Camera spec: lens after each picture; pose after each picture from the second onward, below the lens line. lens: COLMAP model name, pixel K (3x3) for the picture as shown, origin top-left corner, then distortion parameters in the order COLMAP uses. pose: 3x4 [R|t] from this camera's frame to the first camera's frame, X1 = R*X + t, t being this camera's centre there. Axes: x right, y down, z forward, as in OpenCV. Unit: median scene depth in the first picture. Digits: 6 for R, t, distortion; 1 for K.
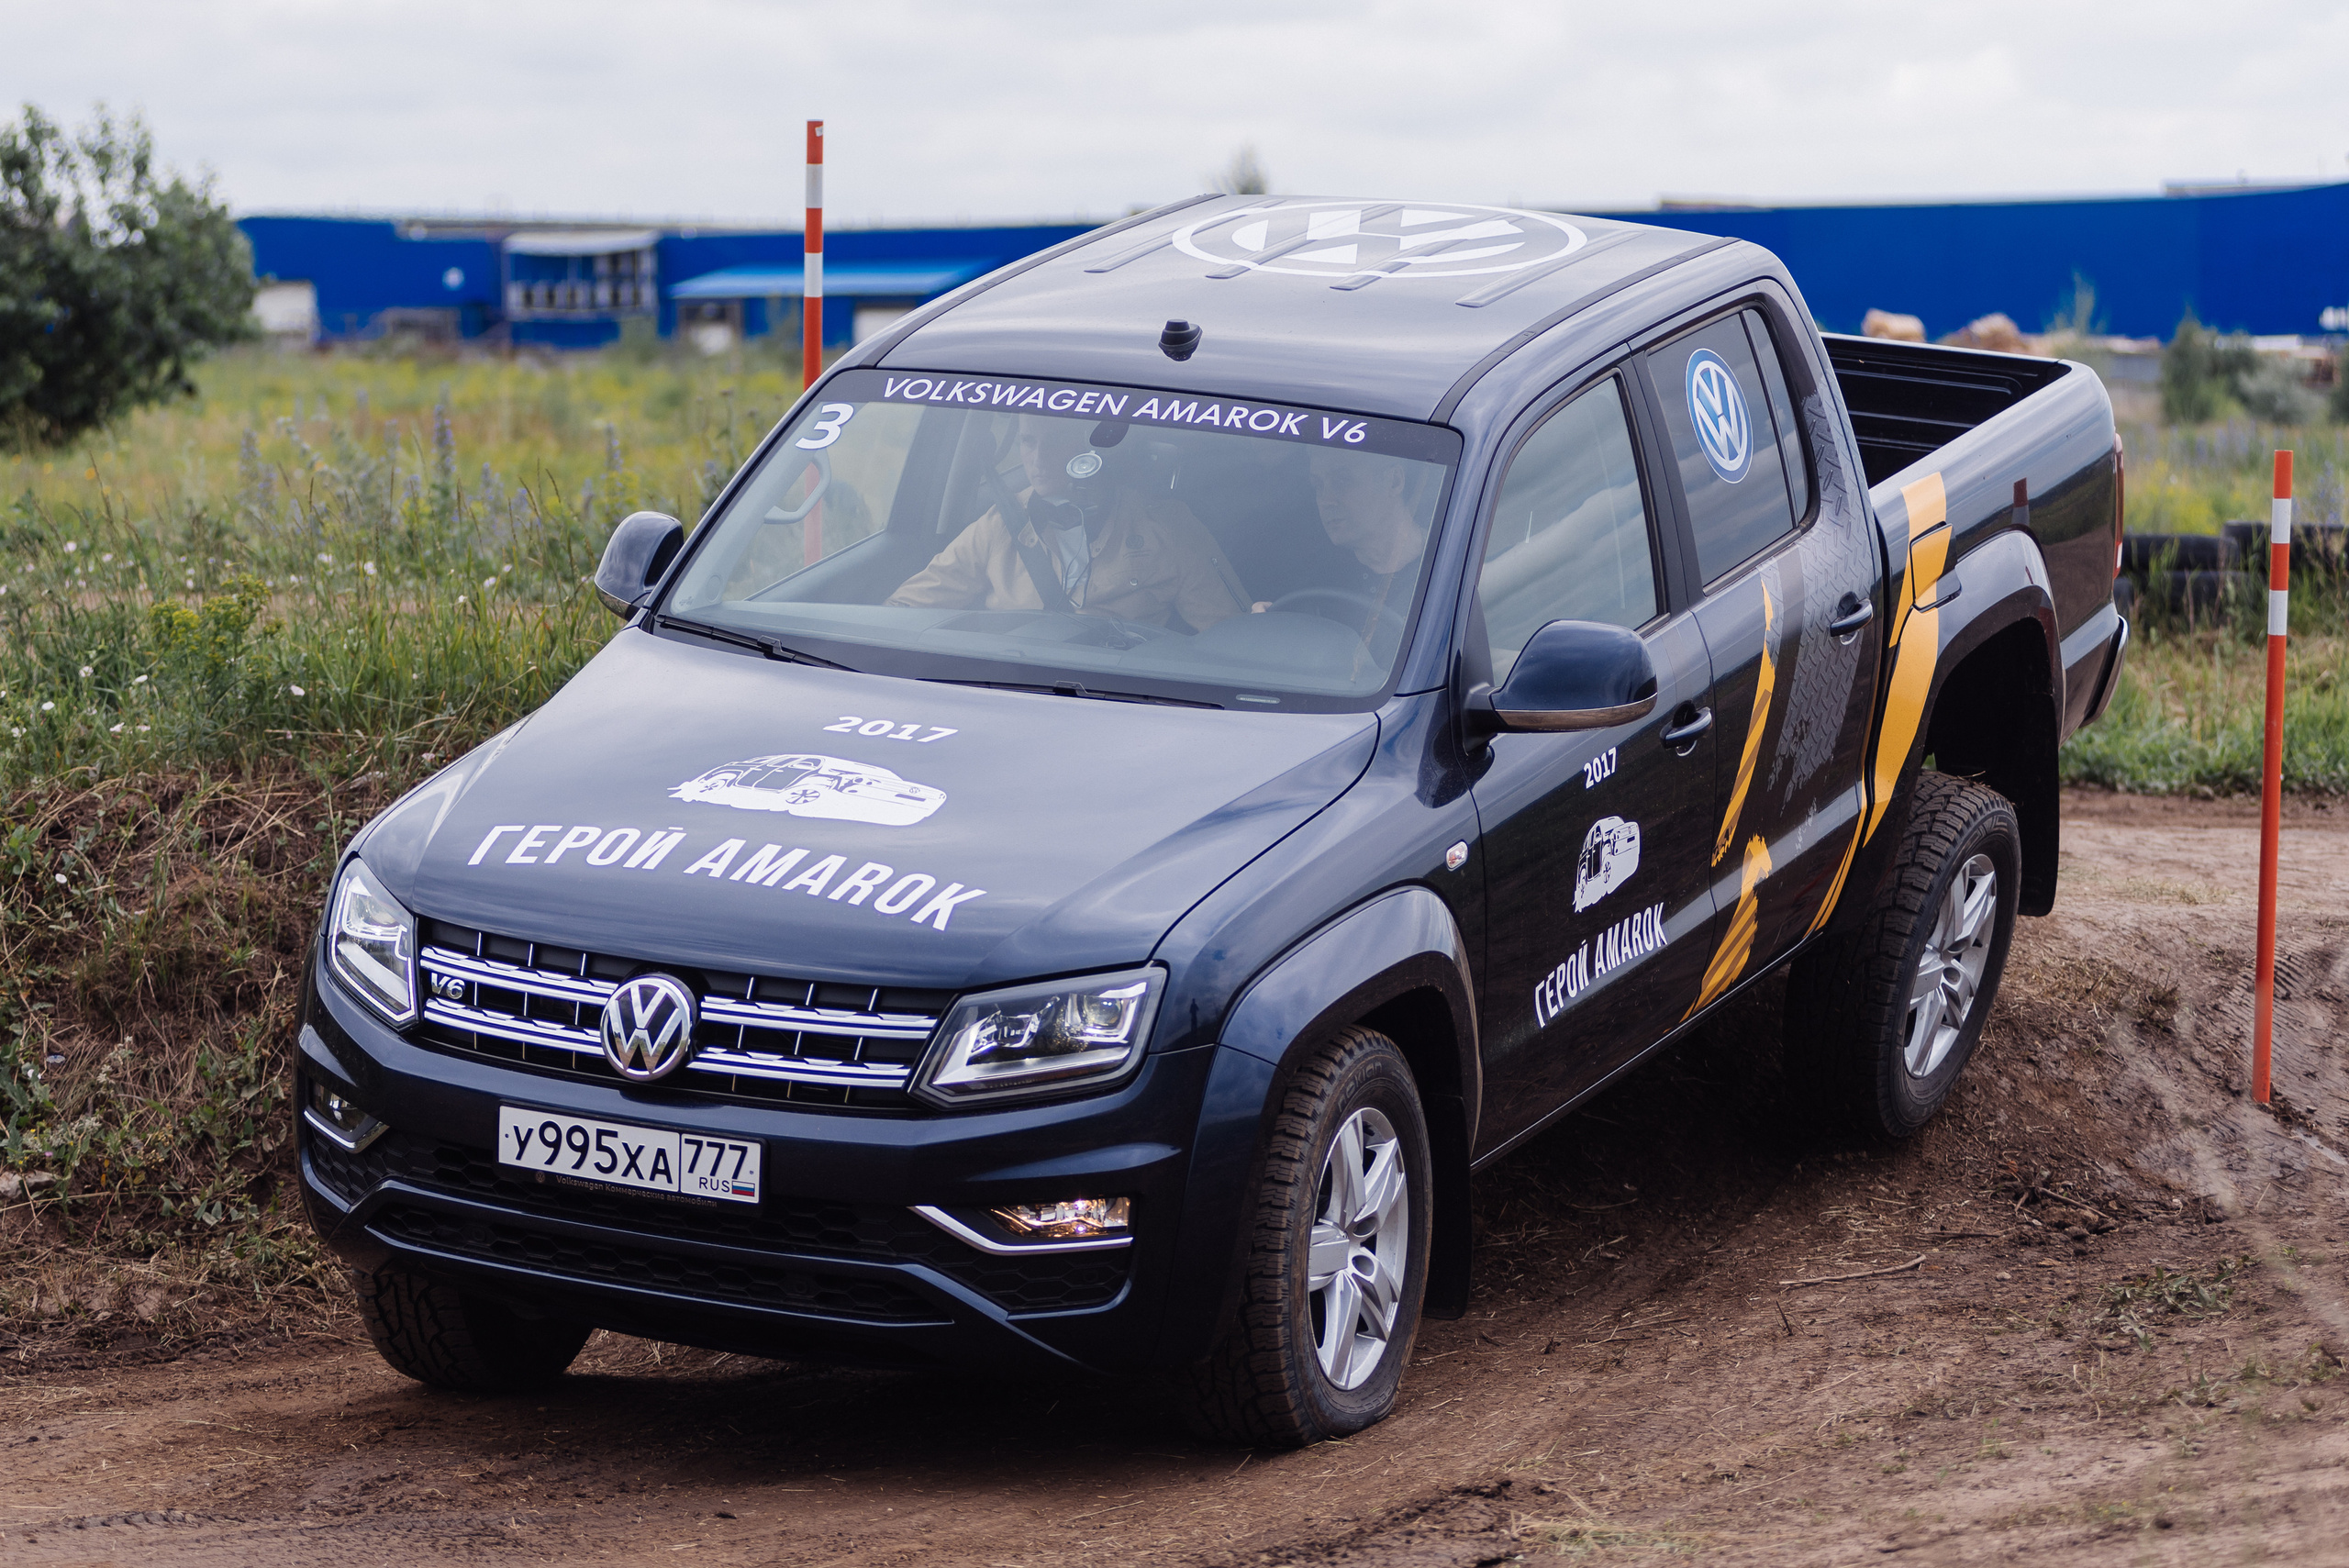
lens RADIAL K [[7134.8, 0, 1174.1], [0, 7134.8, 774.5], [0, 0, 1]] dist [0.058022, 0.000000]
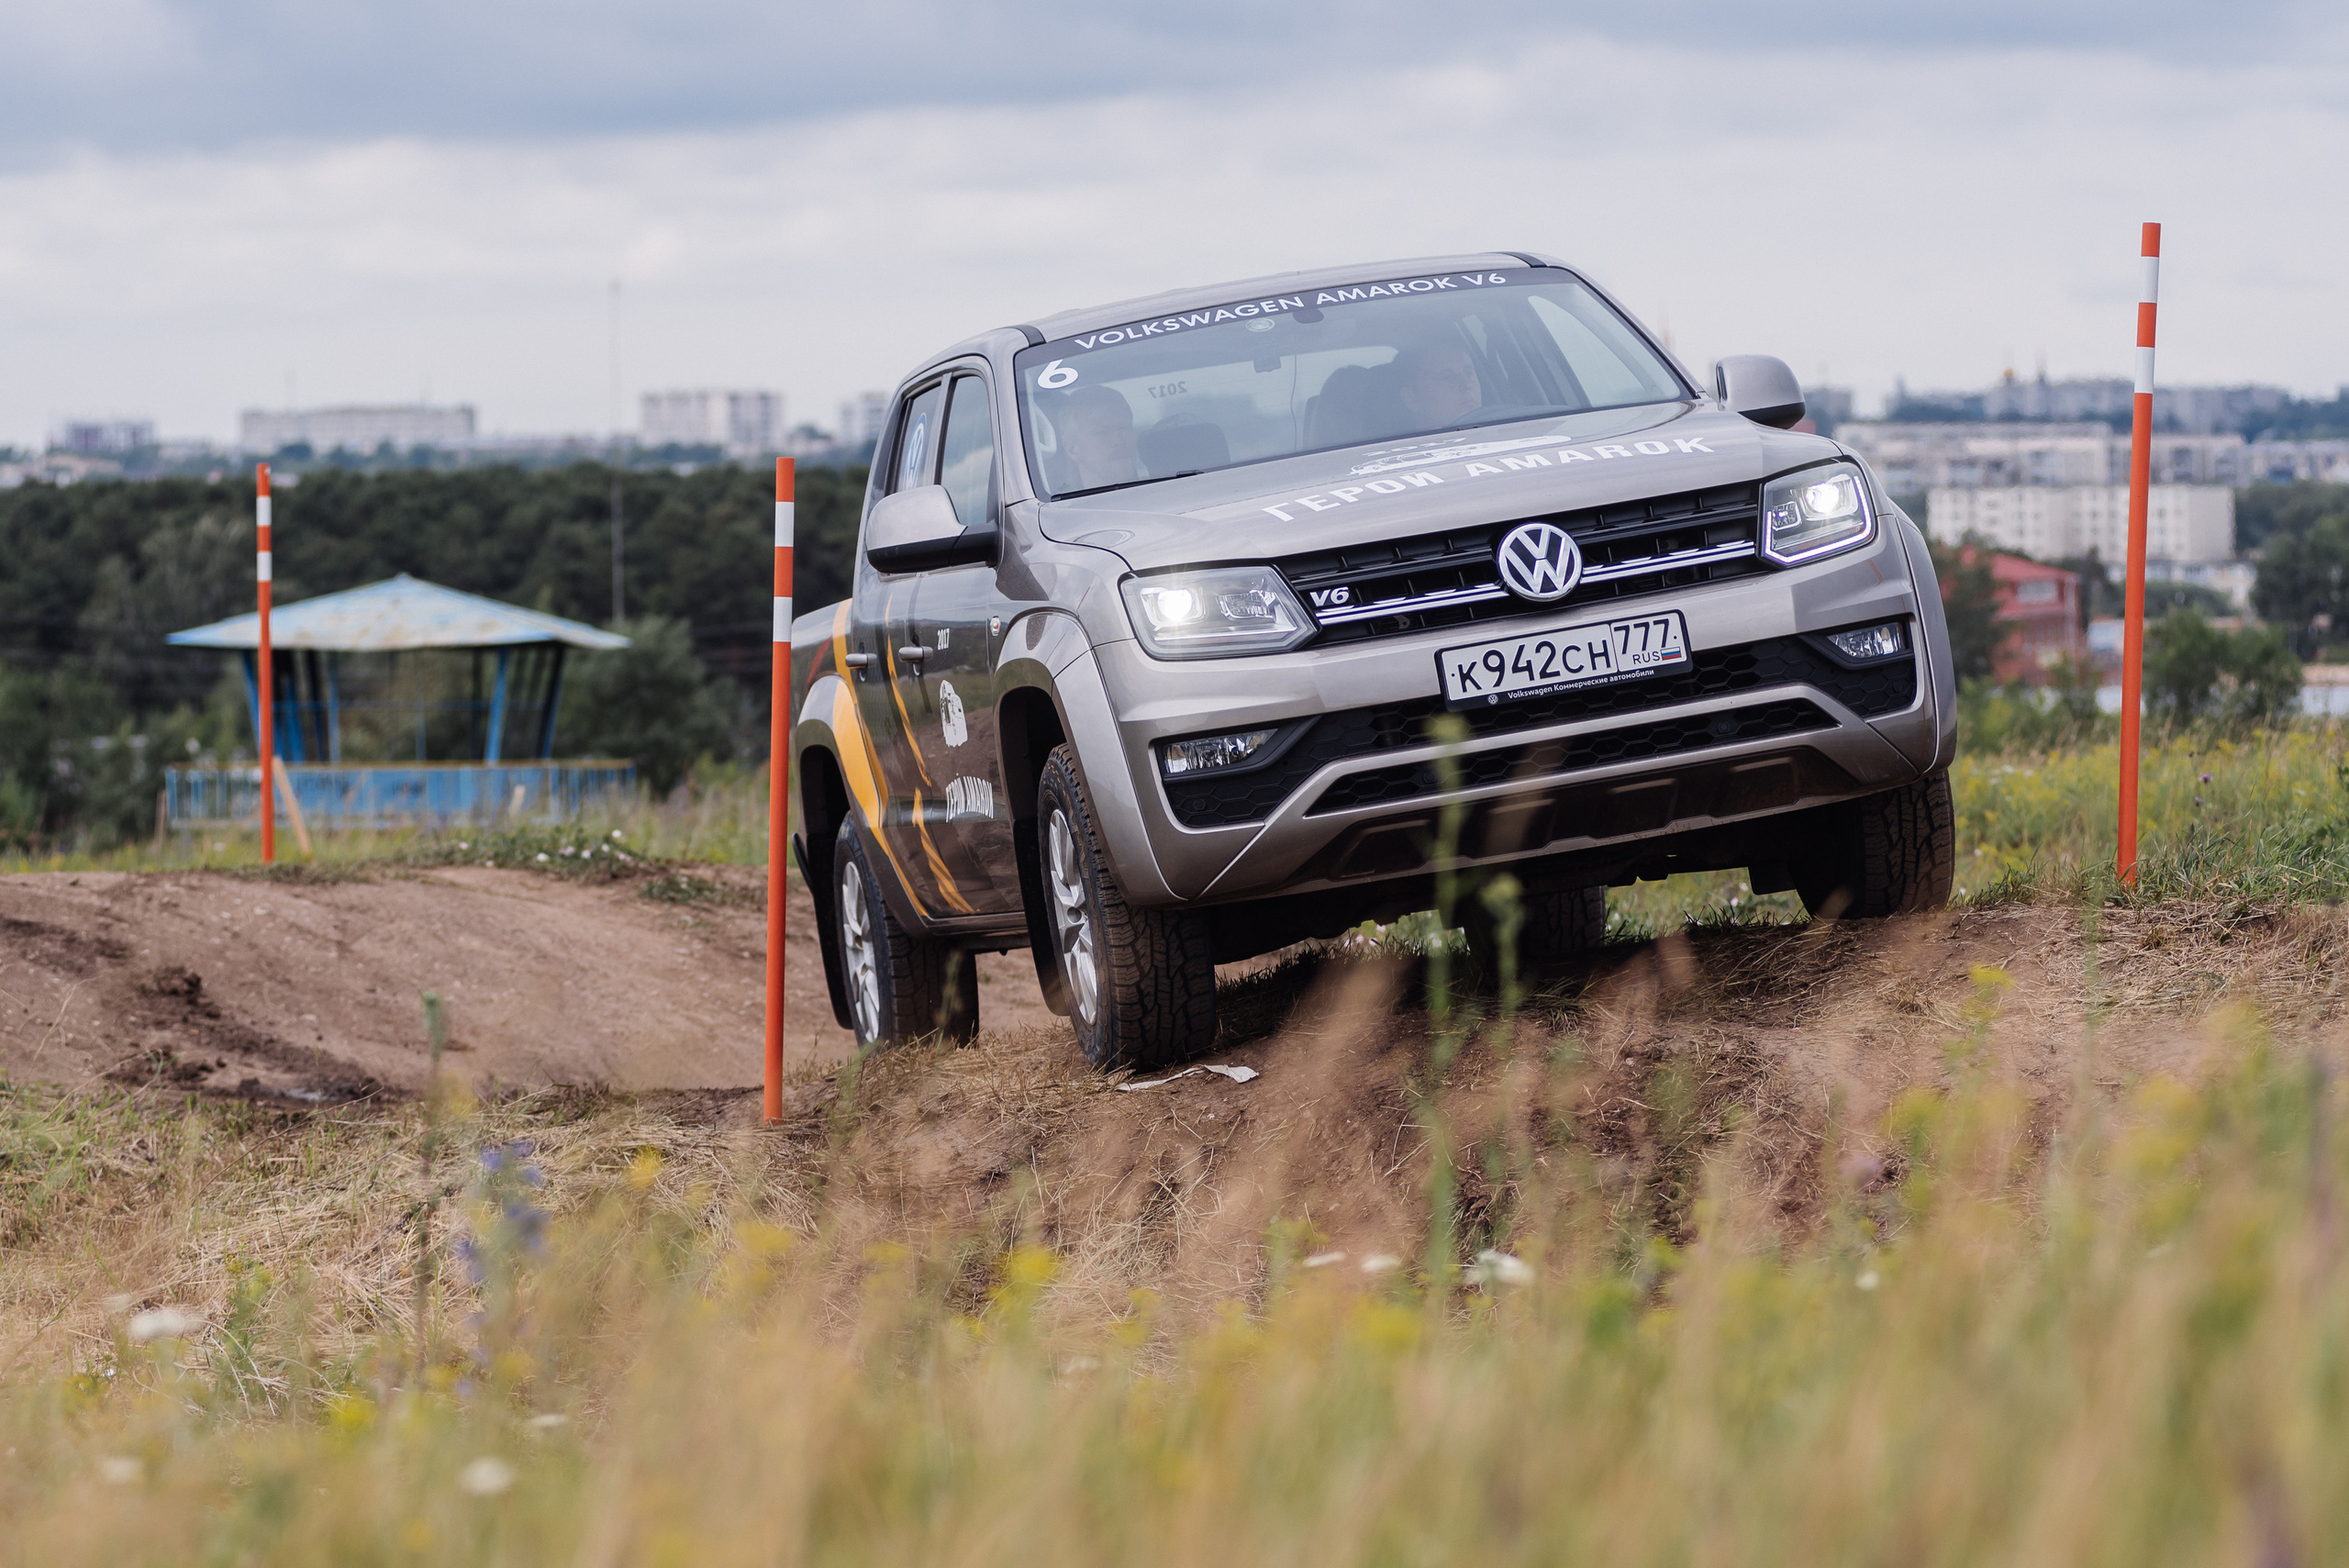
lens RADIAL K [[7134.8, 0, 1183.9], [0, 7134.8, 786.0], [0, 0, 1]] dist [0.058022, 0.000000]
pose [[0.776678, -0.122990, 0.617774, -0.864417], [0.315339, 0.924924, -0.212312, 0.305508], [-0.545282, 0.359706, 0.757152, 0.120476]]
